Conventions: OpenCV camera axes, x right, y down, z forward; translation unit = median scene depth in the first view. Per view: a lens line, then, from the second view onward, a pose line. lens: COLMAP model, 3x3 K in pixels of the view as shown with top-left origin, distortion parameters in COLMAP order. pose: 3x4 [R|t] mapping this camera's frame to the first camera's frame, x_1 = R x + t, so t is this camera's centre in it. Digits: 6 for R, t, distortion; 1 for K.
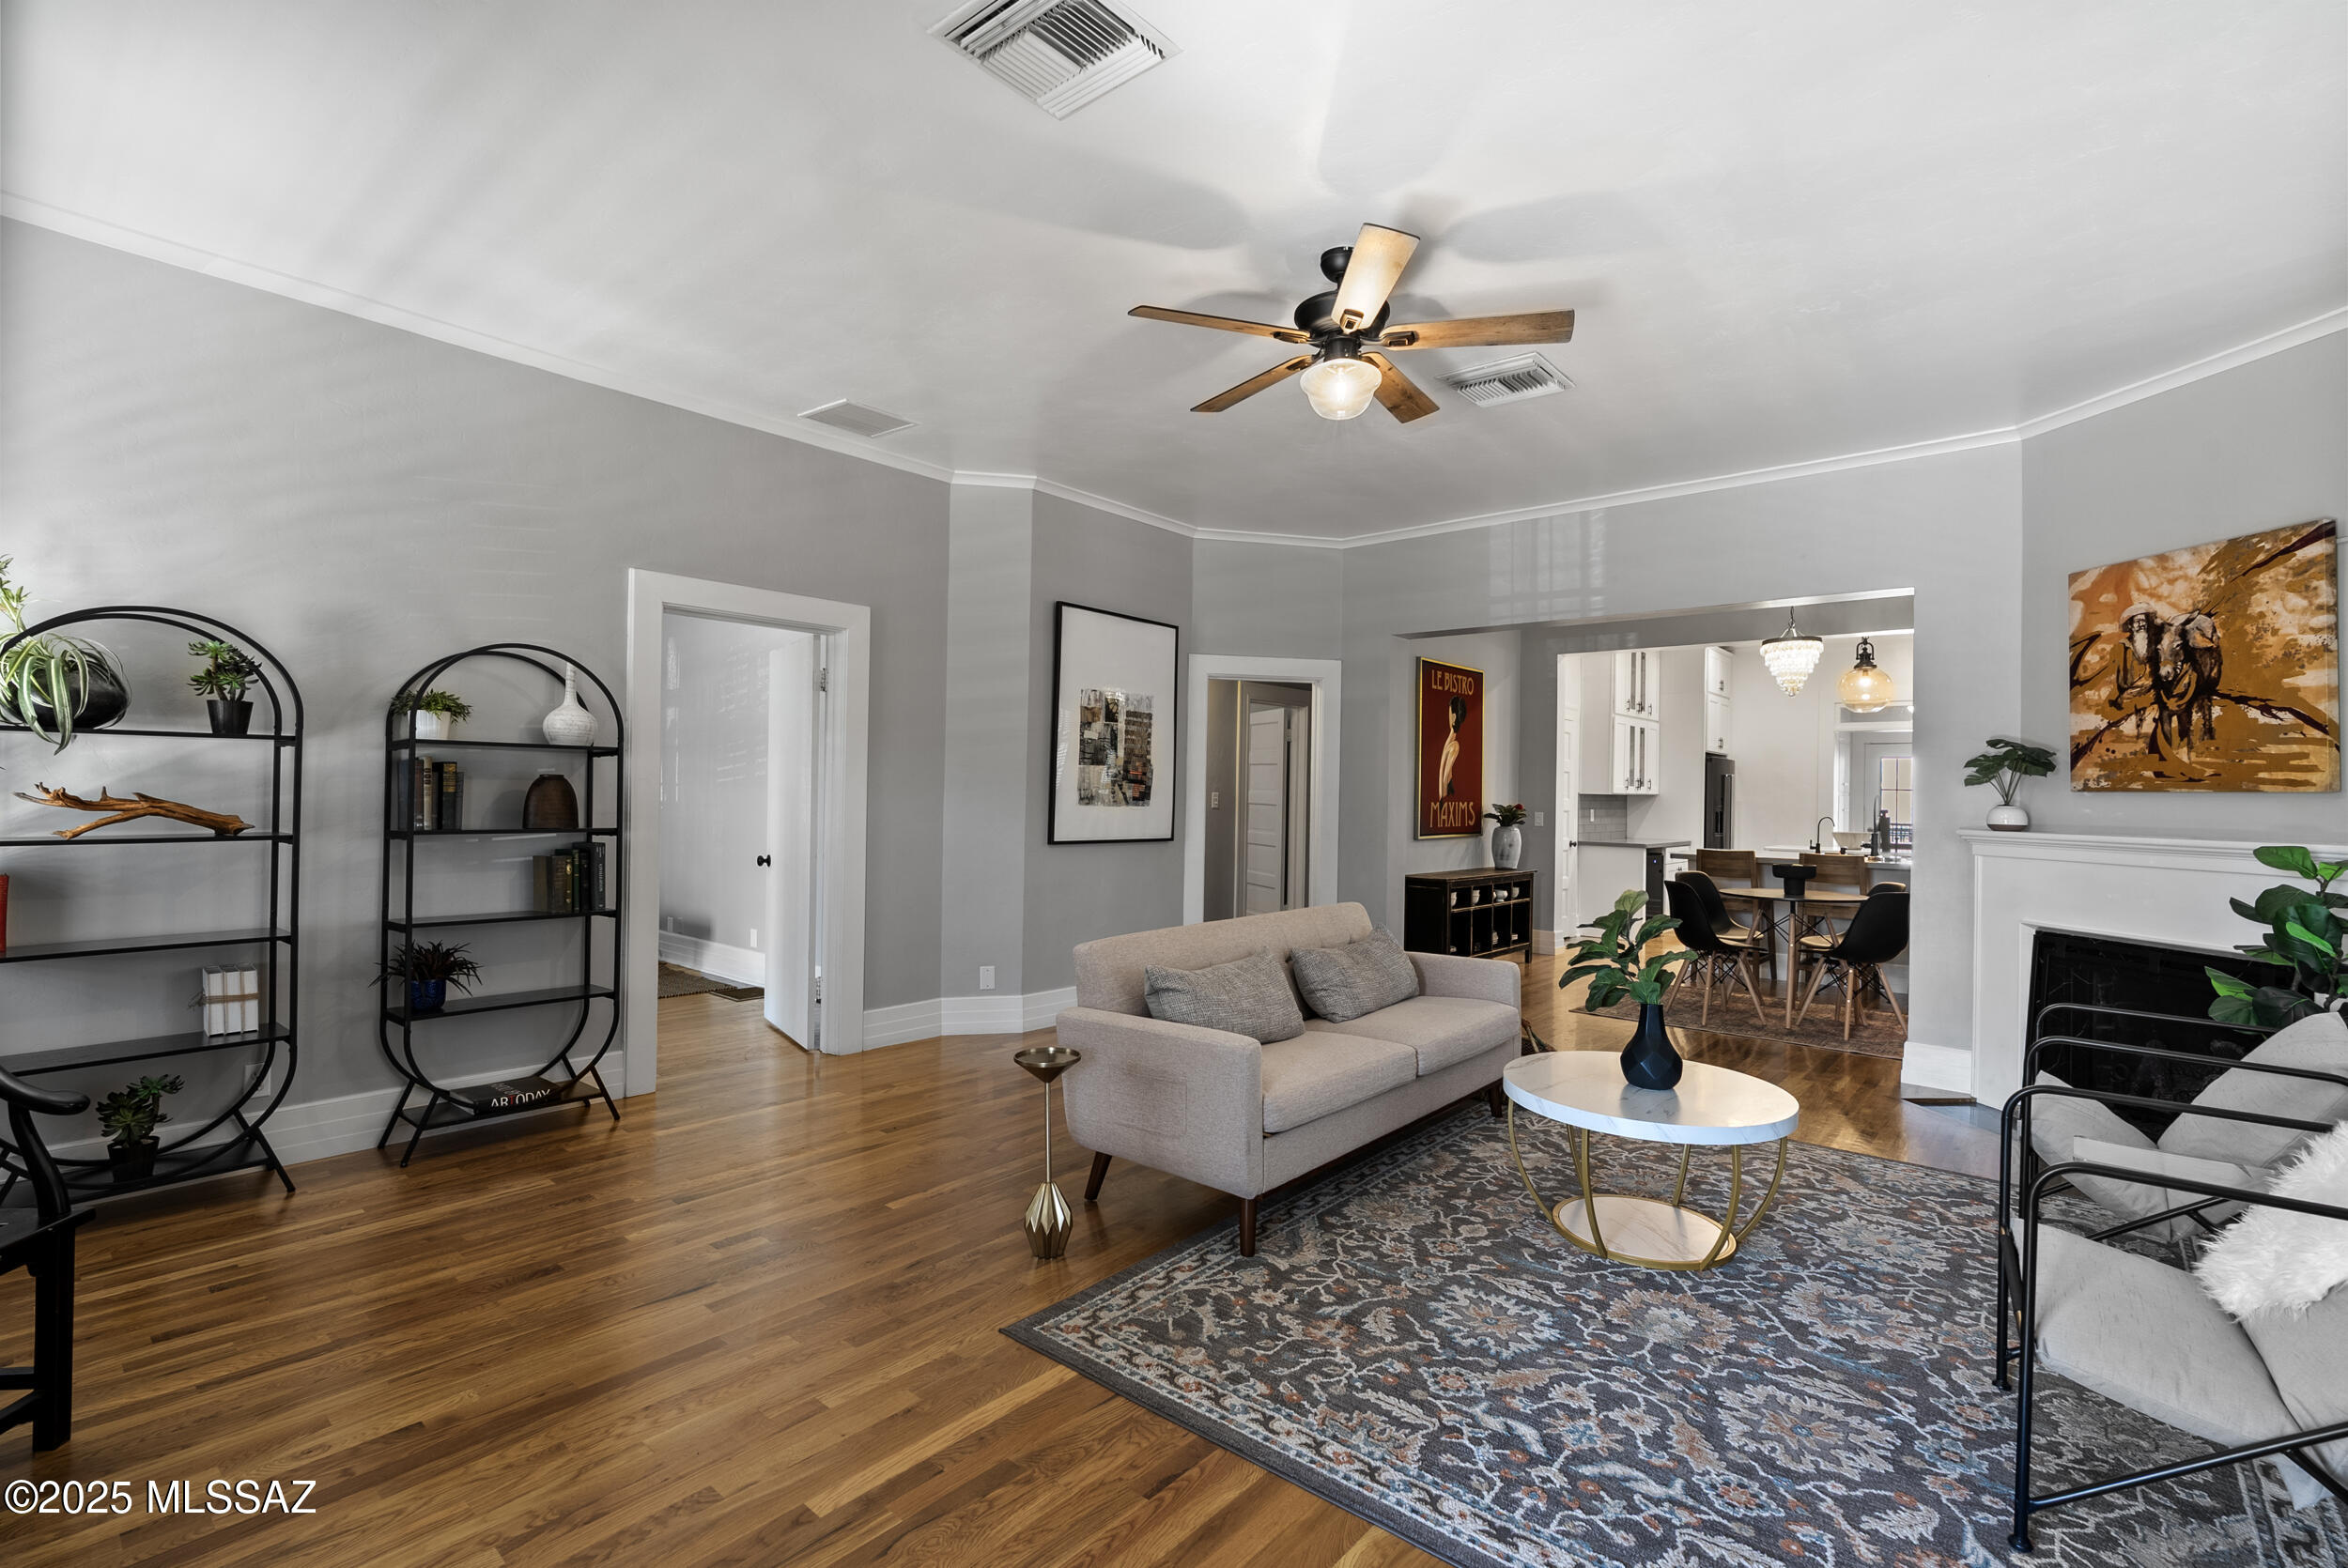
lens RADIAL K [[1076.4, 0, 1174.5], [0, 1076.4, 784.9], [0, 0, 1]] dist [-0.002356, -0.000070]
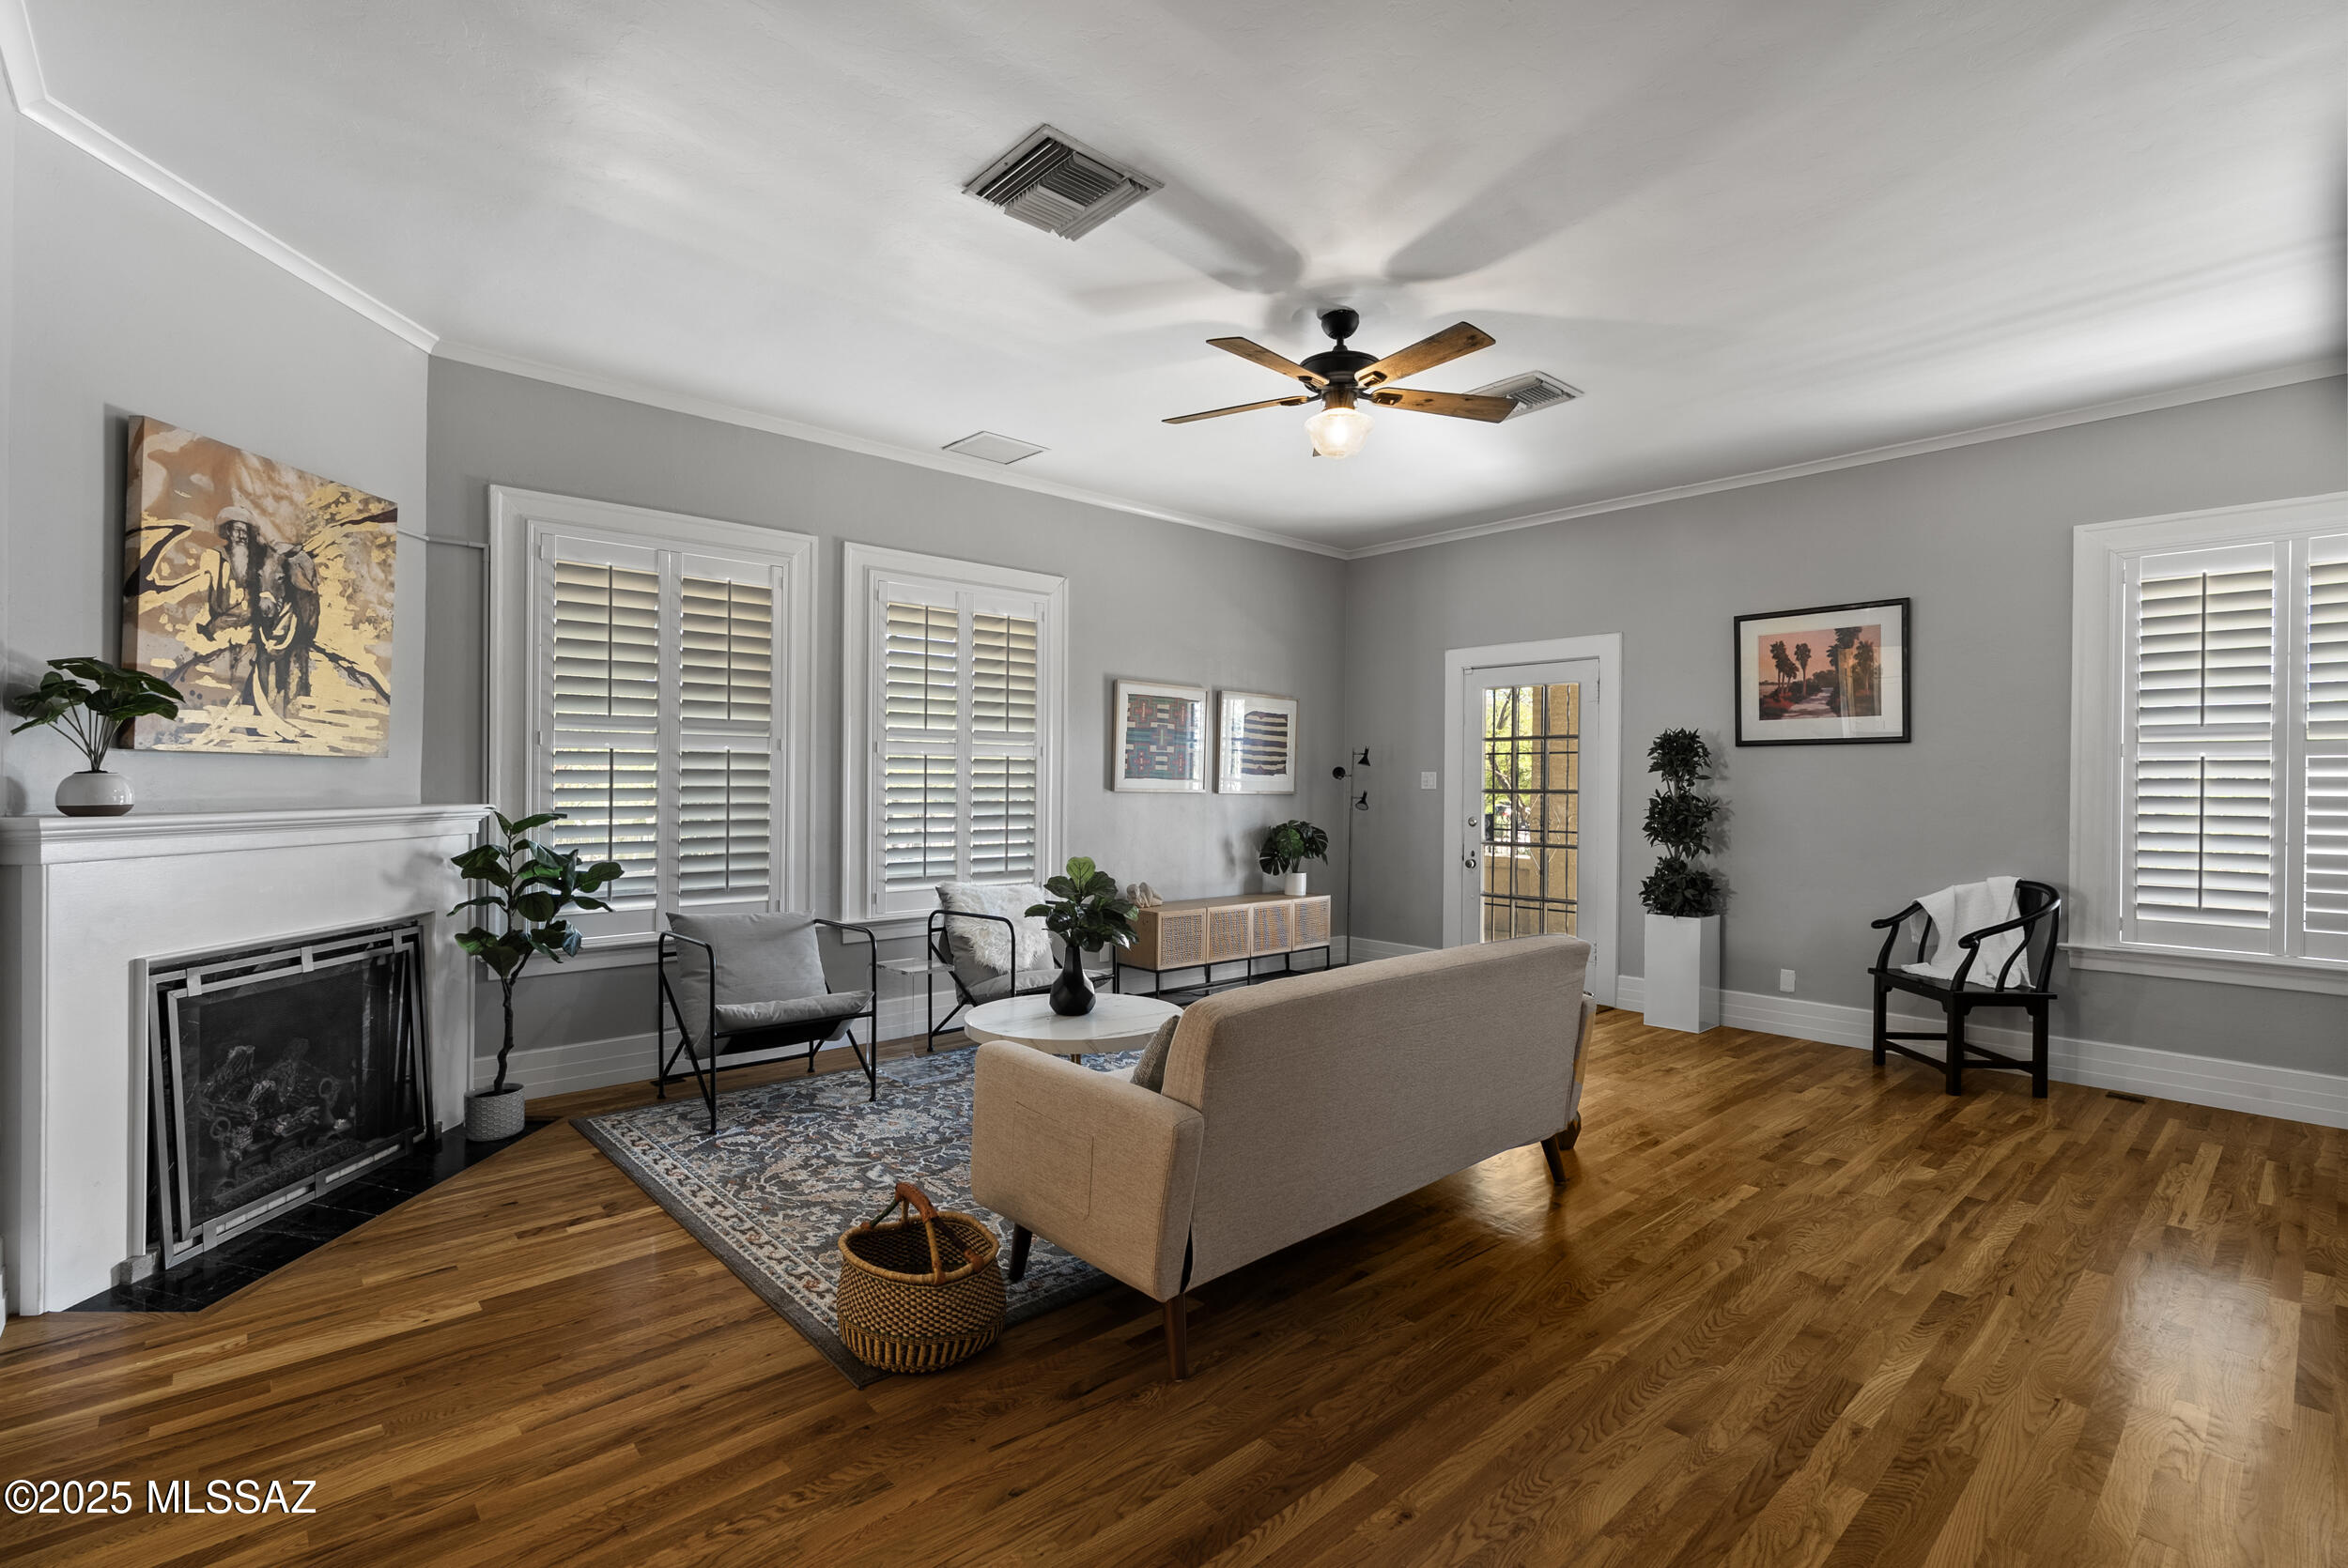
lens RADIAL K [[1076.4, 0, 1182.5], [0, 1076.4, 781.2], [0, 0, 1]] dist [-0.002356, -0.000070]
pose [[-0.992622, -0.023318, 0.118986, 0.141669], [-0.024200, 0.999689, -0.005970, 0.015299], [-0.118810, -0.008806, -0.992878, 1.763016]]
